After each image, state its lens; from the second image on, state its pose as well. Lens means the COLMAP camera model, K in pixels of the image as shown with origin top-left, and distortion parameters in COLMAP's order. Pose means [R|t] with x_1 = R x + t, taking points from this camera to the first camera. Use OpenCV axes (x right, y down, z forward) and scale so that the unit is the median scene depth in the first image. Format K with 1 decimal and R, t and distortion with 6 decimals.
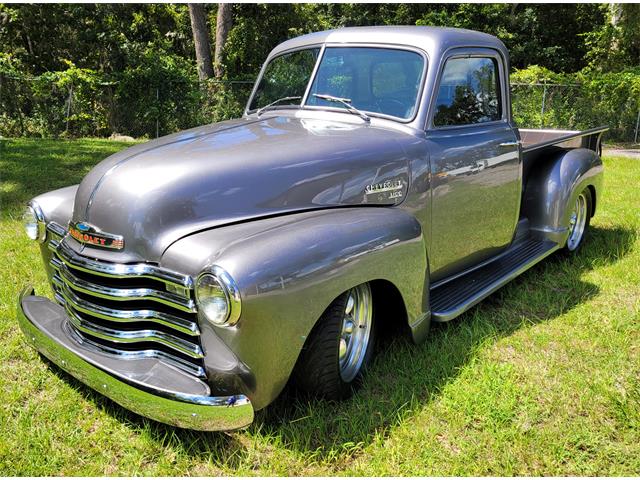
lens RADIAL K [[472.0, 0, 318.5], [0, 472.0, 224.9], [0, 0, 1]] dist [0.000714, 0.008682]
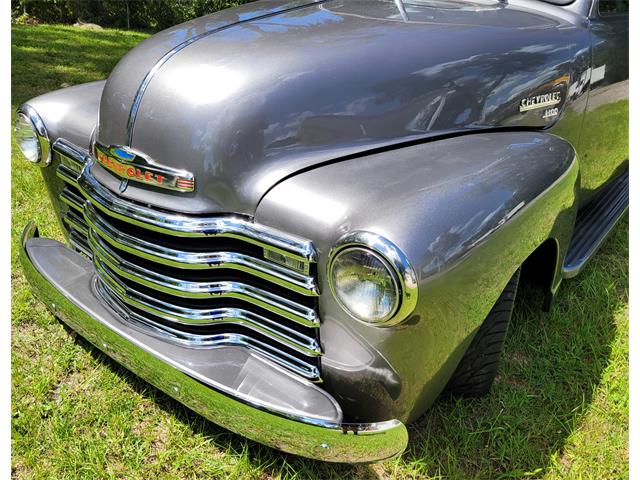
lens RADIAL K [[480.6, 0, 315.1], [0, 480.6, 238.5], [0, 0, 1]] dist [0.003932, 0.003908]
pose [[0.999101, 0.023944, 0.034989, -0.225184], [-0.030911, 0.976208, 0.214621, -0.028442], [-0.029018, -0.215509, 0.976071, 0.283060]]
